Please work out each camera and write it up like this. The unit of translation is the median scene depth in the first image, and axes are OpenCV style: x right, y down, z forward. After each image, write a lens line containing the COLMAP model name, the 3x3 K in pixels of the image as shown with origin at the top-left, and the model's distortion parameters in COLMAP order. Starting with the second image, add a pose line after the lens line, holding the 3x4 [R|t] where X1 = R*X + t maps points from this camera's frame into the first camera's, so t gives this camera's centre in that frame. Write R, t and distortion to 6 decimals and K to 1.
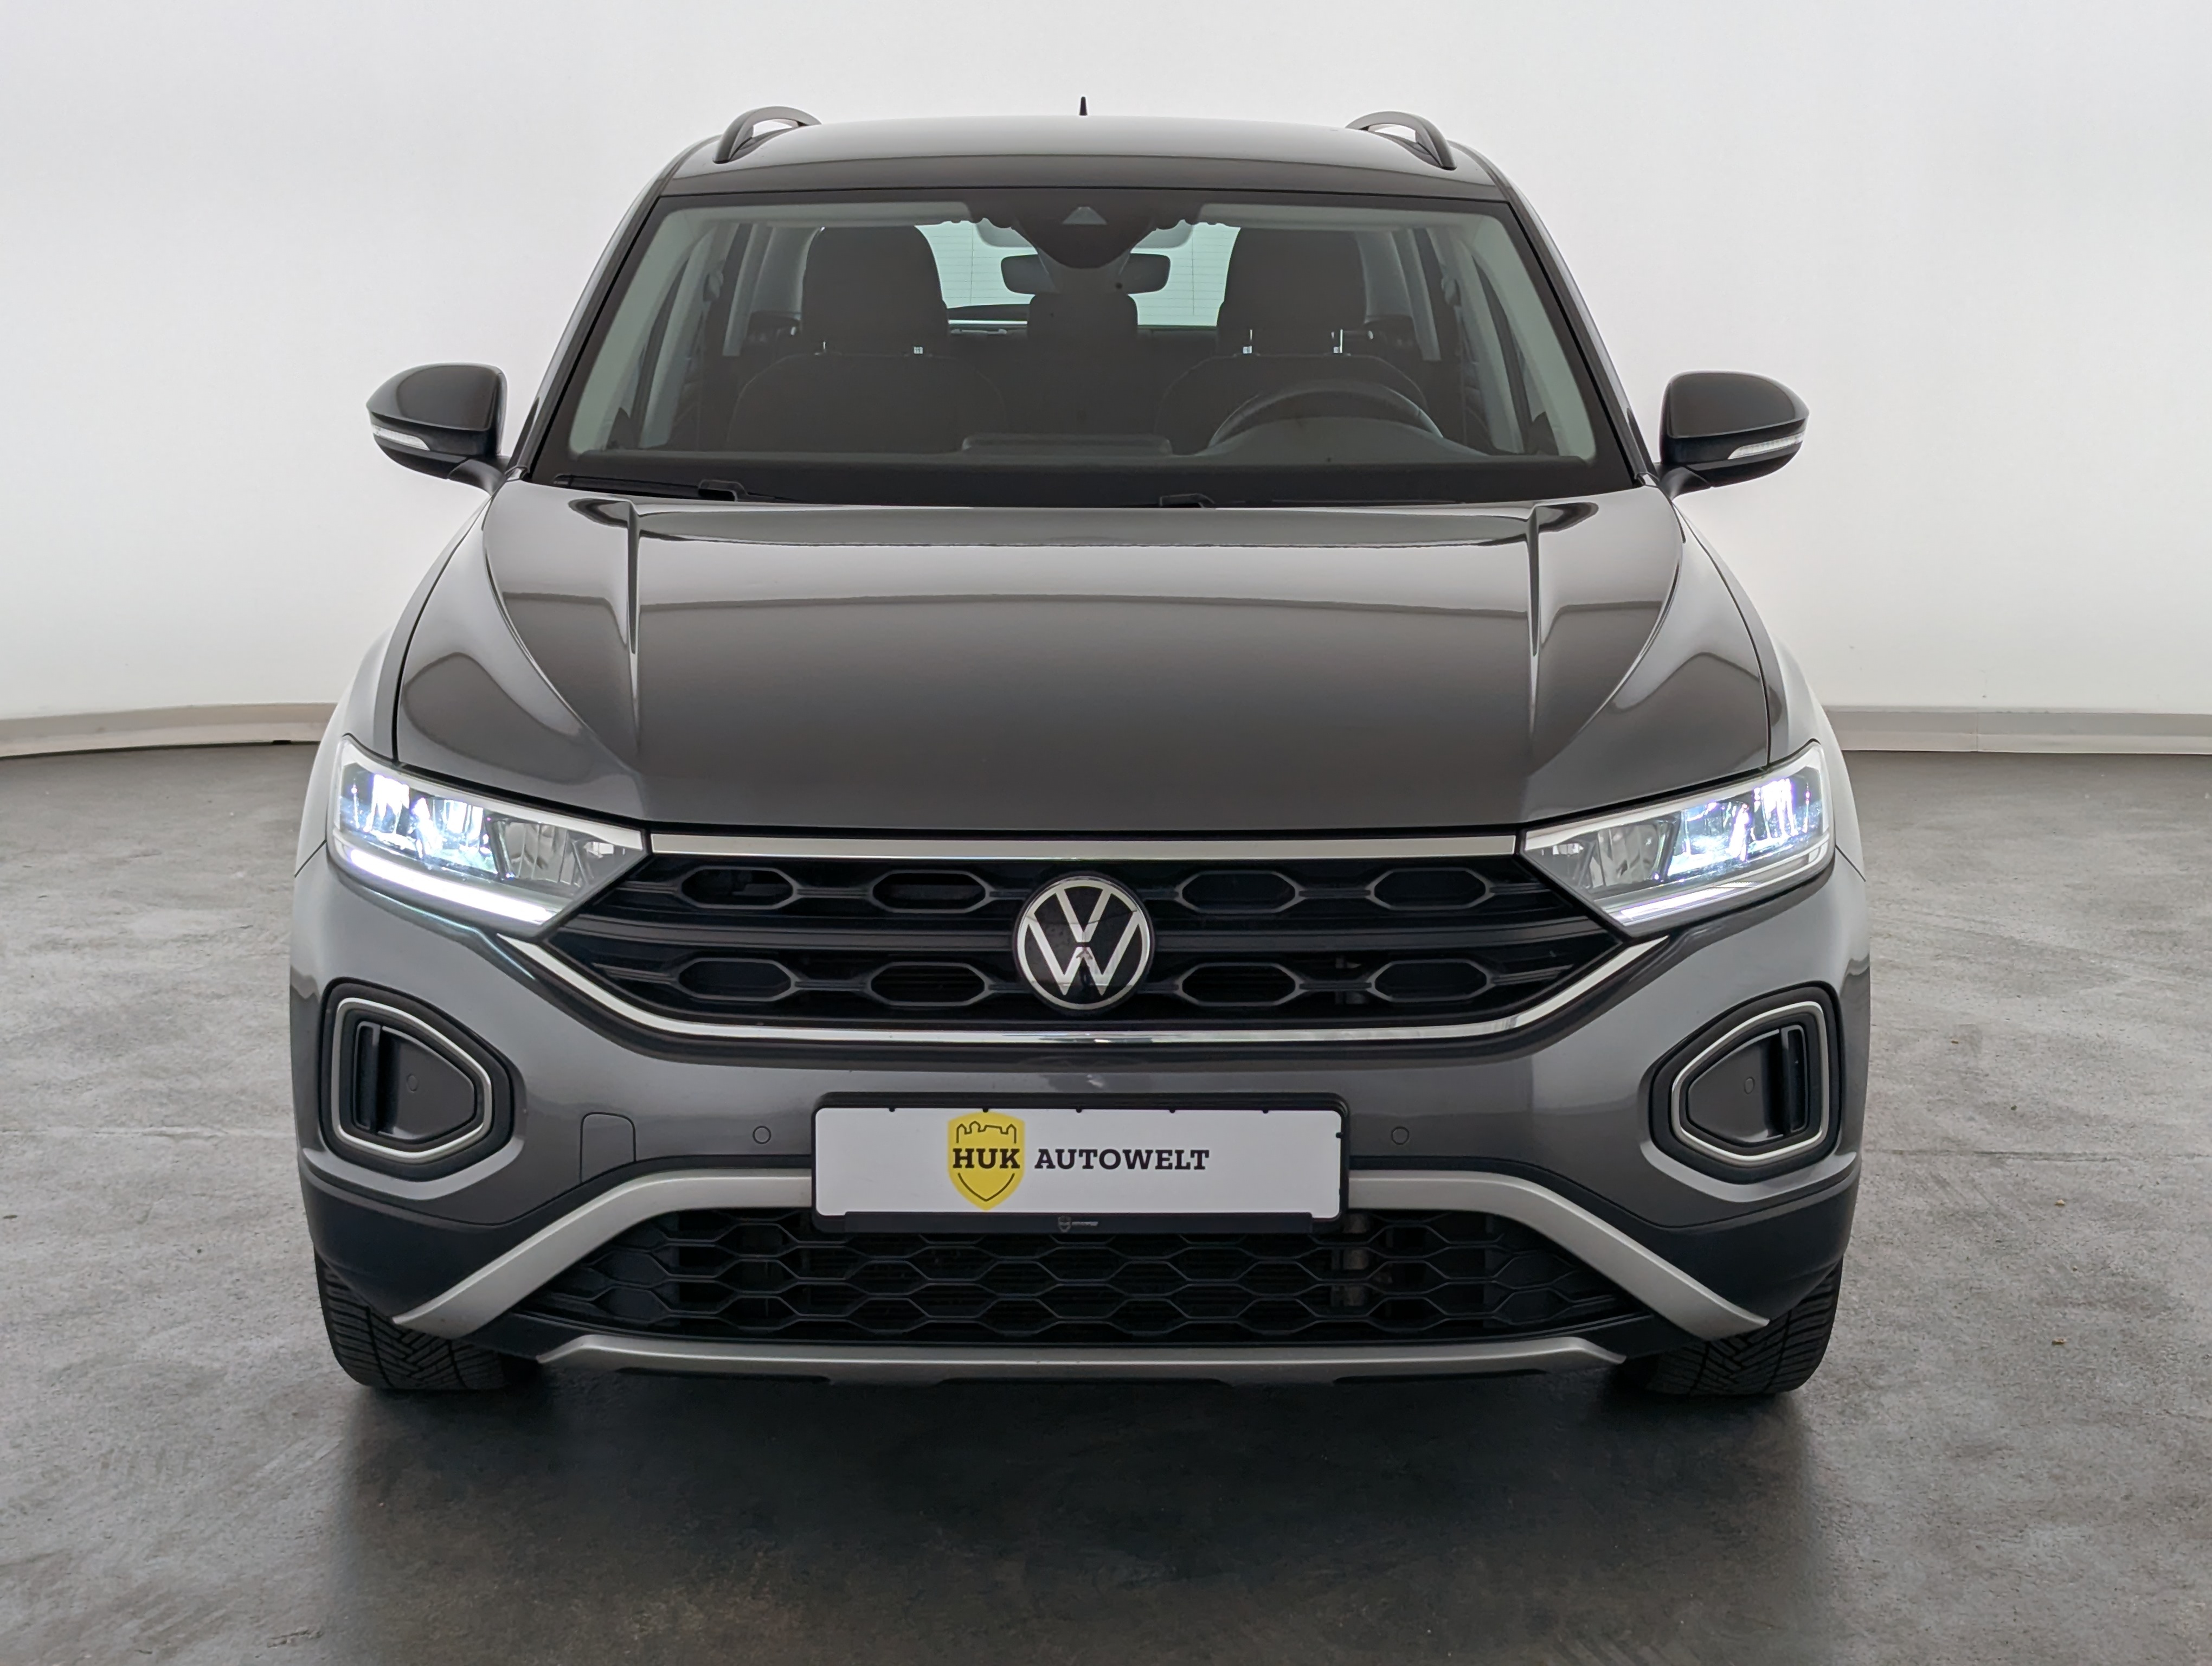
lens RADIAL K [[3539.3, 0, 1106.0], [0, 3539.3, 833.0], [0, 0, 1]] dist [0.203903, -0.634798]
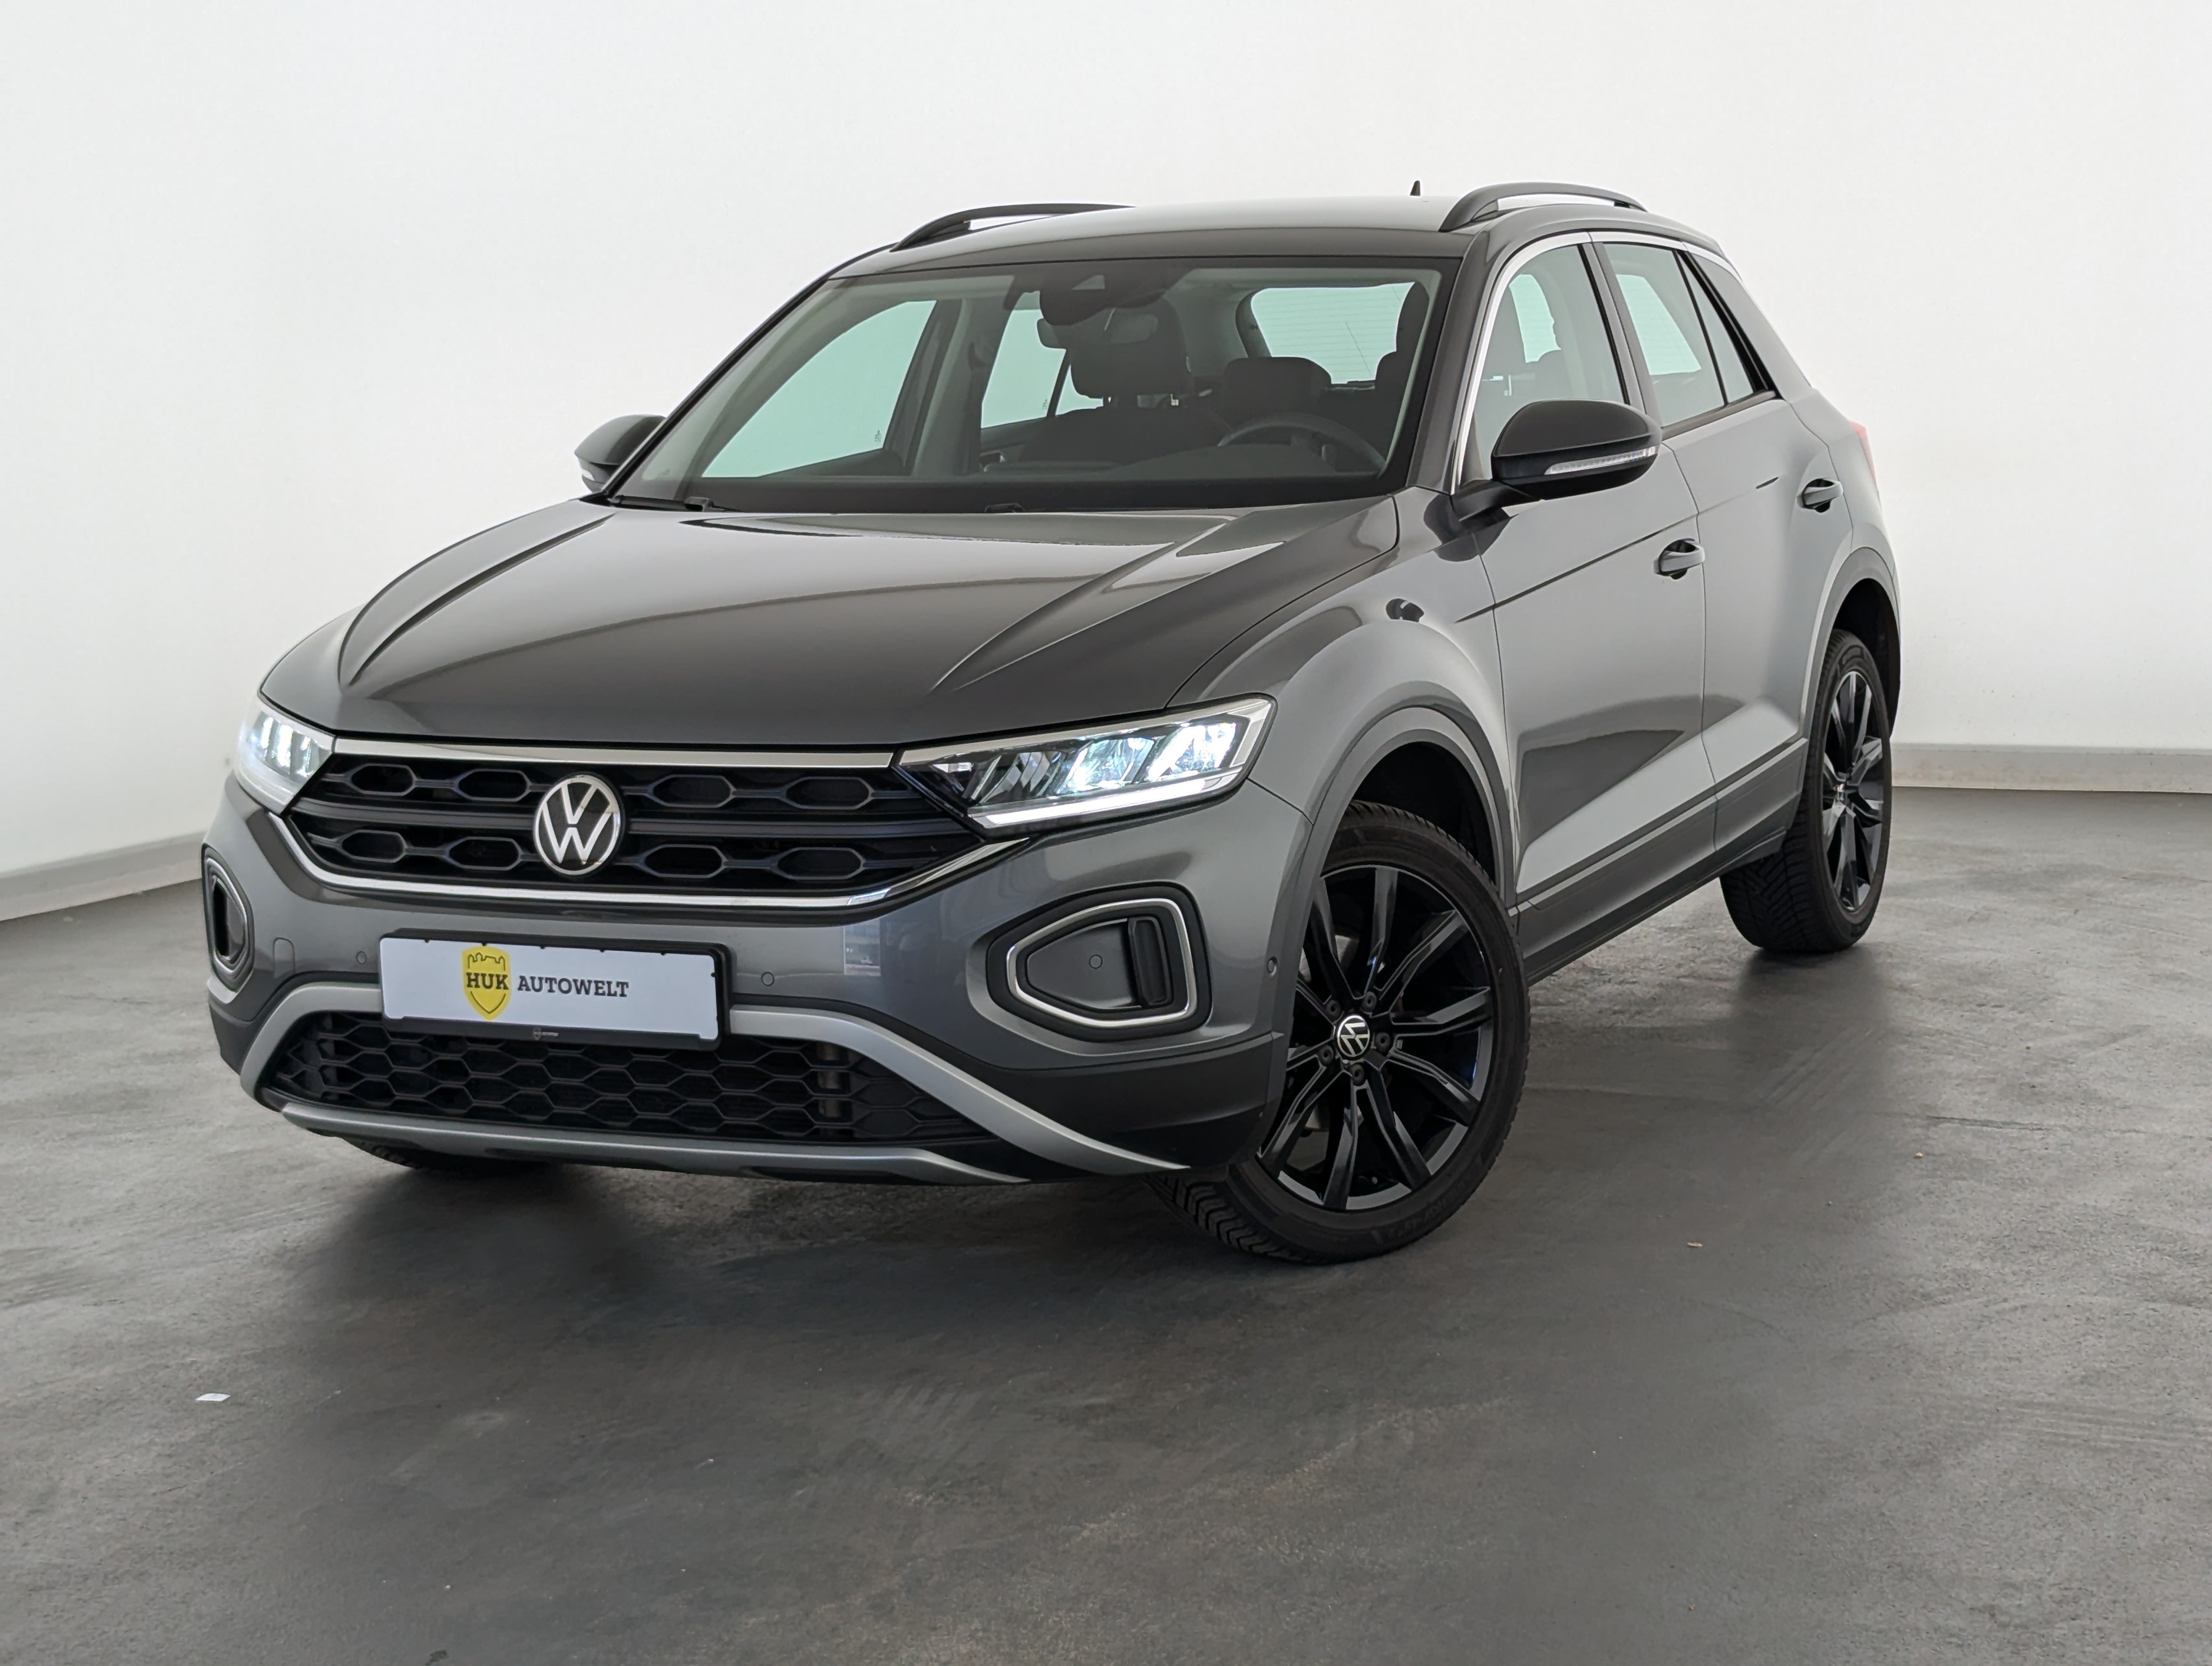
lens RADIAL K [[3539.3, 0, 1106.0], [0, 3539.3, 833.0], [0, 0, 1]] dist [0.203903, -0.634798]
pose [[0.894747, 0.027659, -0.445717, 0.756193], [-0.037082, 0.999235, -0.012431, 0.042839], [0.445032, 0.027651, 0.895088, -0.100198]]
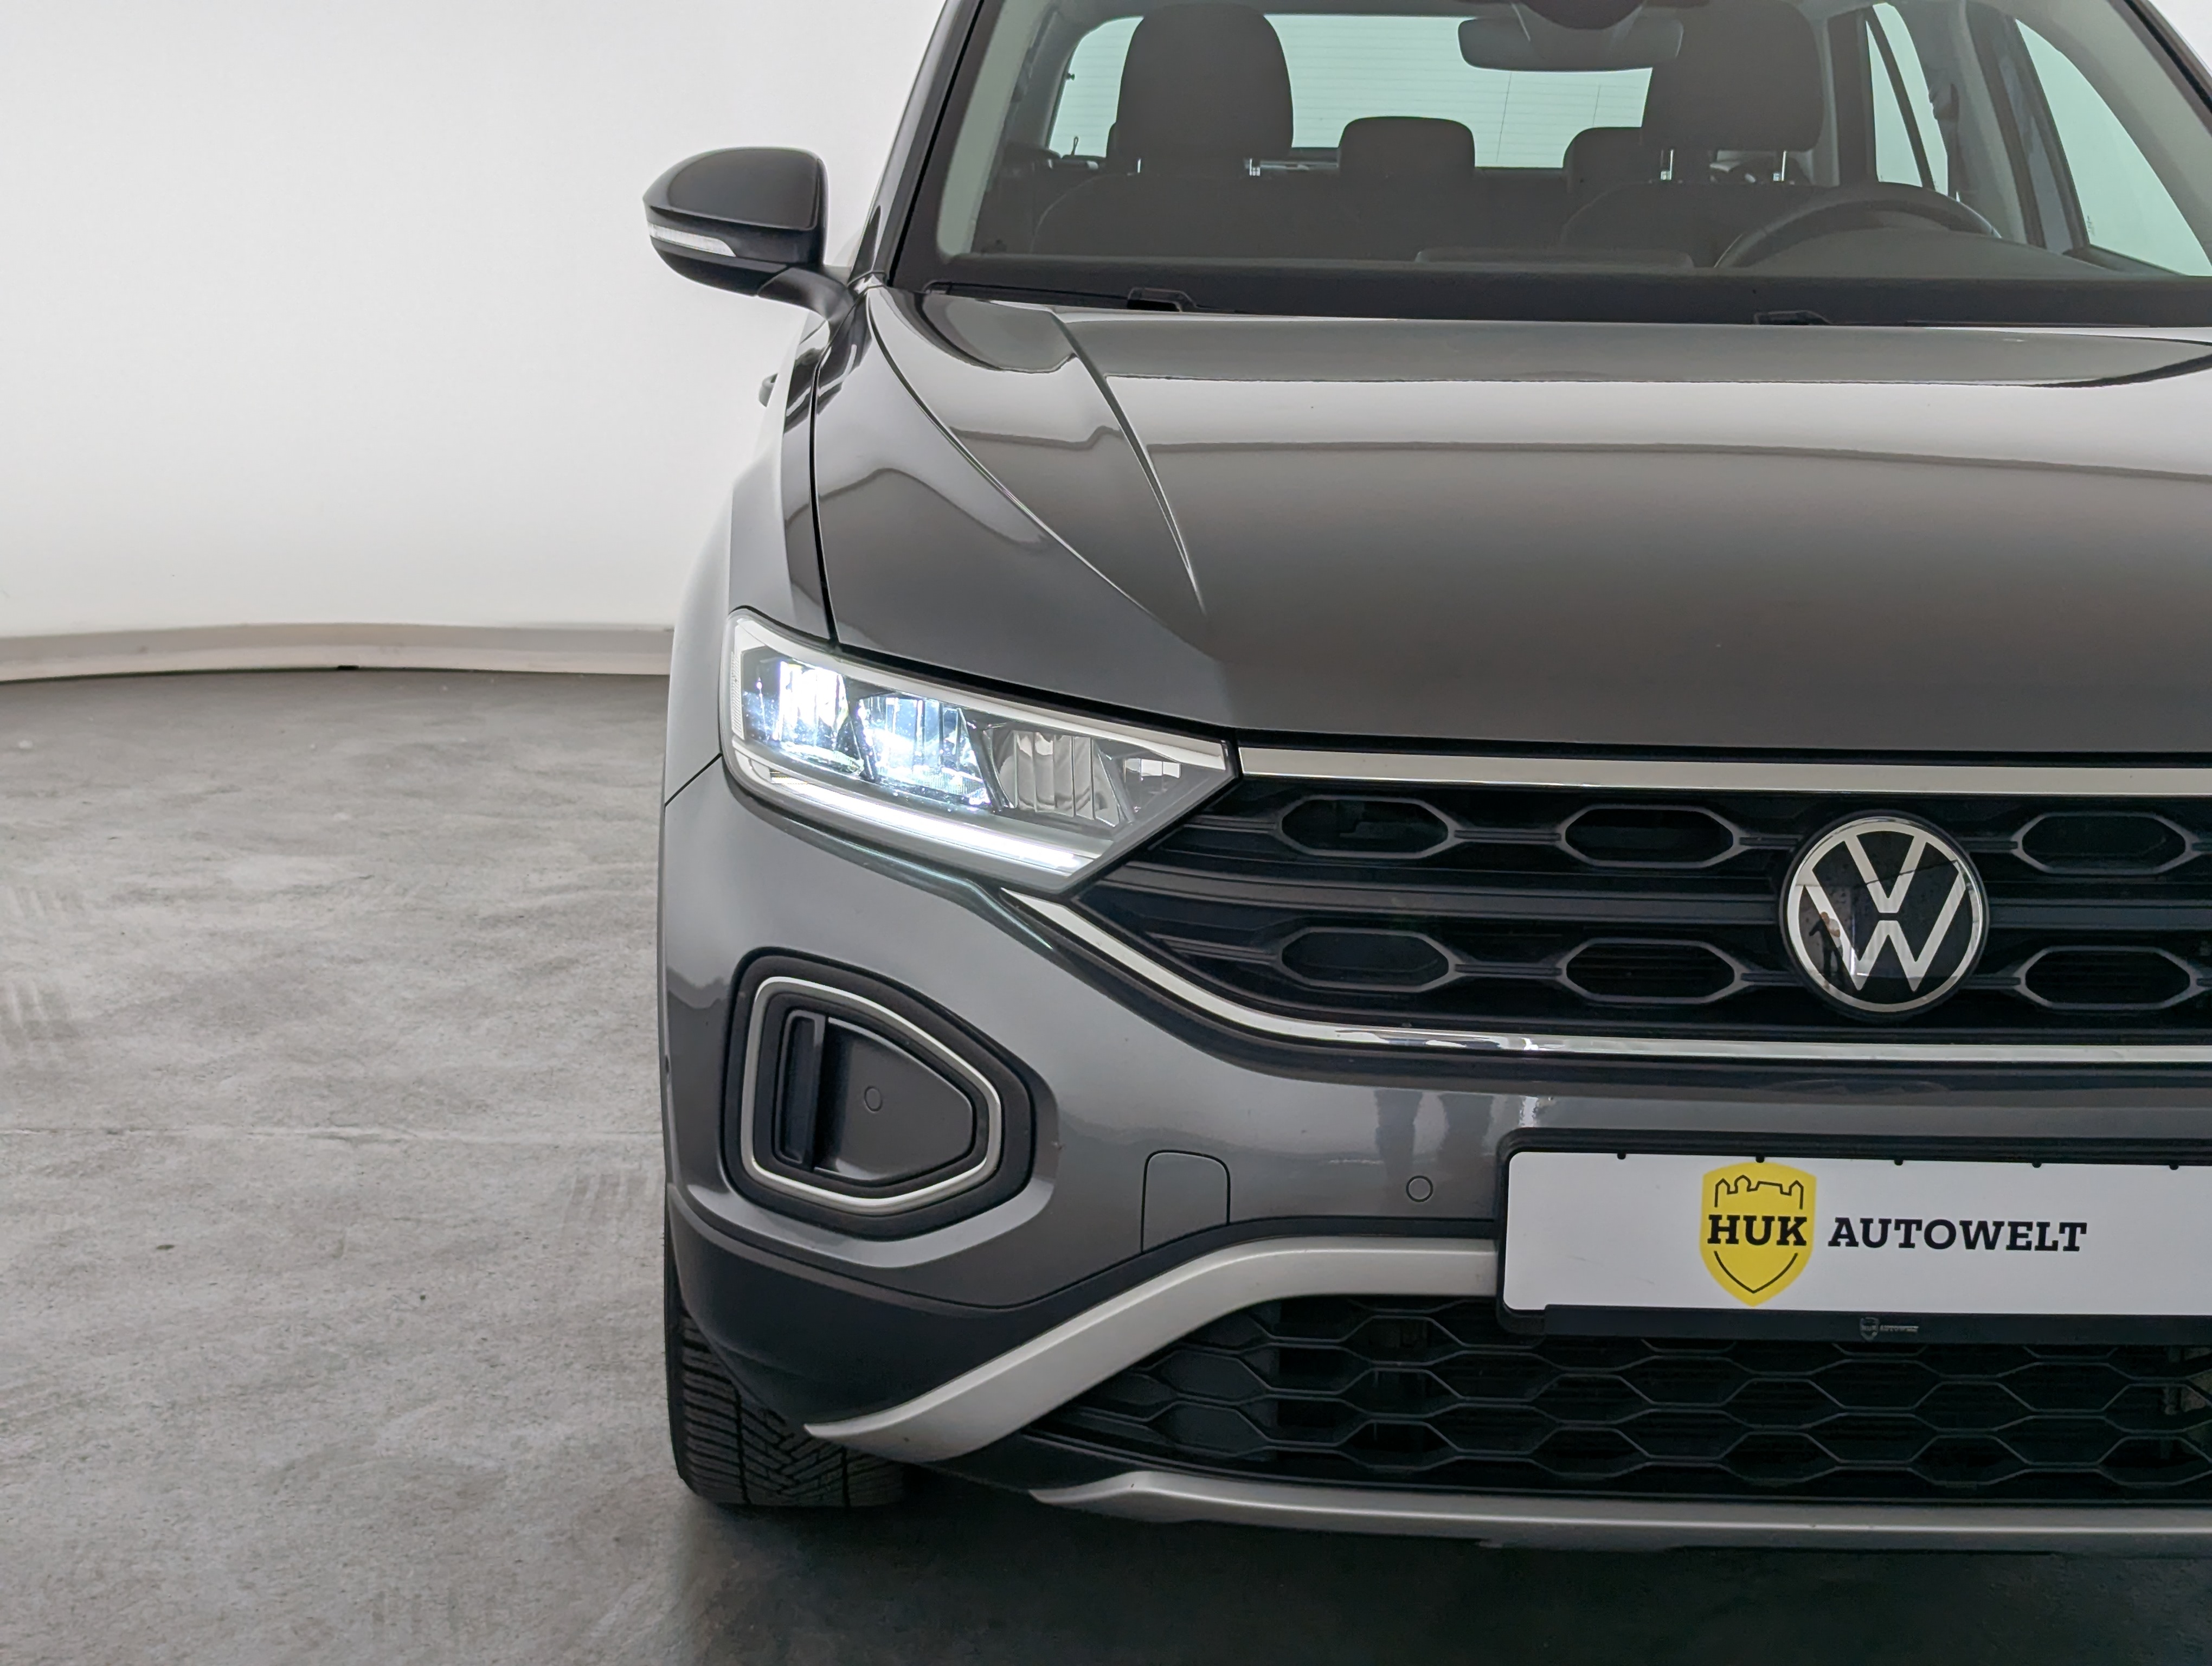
lens RADIAL K [[3539.3, 0, 1106.0], [0, 3539.3, 833.0], [0, 0, 1]] dist [0.203903, -0.634798]
pose [[0.999606, 0.013227, 0.024773, -0.171995], [-0.013471, 0.999862, 0.009726, 0.010666], [-0.024641, -0.010056, 0.999646, 0.314534]]
